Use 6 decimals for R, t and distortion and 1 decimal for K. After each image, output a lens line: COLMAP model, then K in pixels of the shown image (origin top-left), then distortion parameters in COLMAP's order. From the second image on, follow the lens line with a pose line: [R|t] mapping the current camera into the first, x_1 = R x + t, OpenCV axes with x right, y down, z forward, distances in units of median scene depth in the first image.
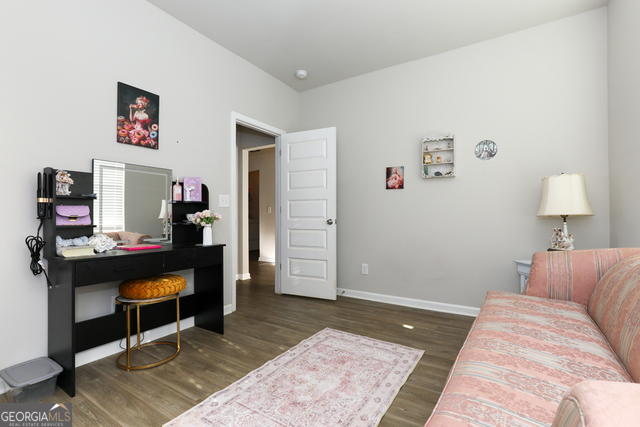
lens RADIAL K [[293.0, 0, 312.8], [0, 293.0, 216.3], [0, 0, 1]] dist [-0.009792, 0.000075]
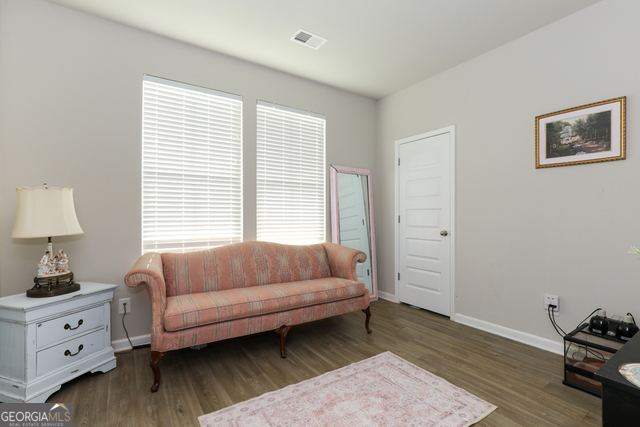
lens RADIAL K [[293.0, 0, 320.2], [0, 293.0, 214.0], [0, 0, 1]] dist [-0.009792, 0.000075]
pose [[-0.922098, 0.002168, 0.386950, -0.206765], [0.001117, 0.999995, -0.002942, -0.063825], [-0.386954, -0.002281, -0.922096, 1.644970]]
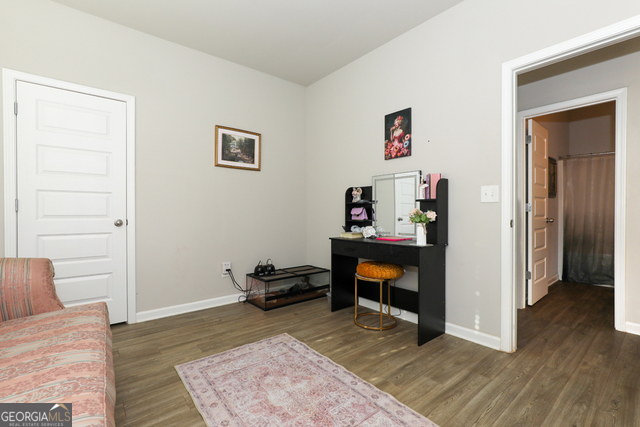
lens RADIAL K [[293.0, 0, 335.1], [0, 293.0, 215.6], [0, 0, 1]] dist [-0.009792, 0.000075]
pose [[-0.272342, 0.008503, -0.962163, 0.752061], [0.000972, 0.999963, 0.008562, -0.006561], [0.962200, 0.001397, -0.272341, 1.203408]]
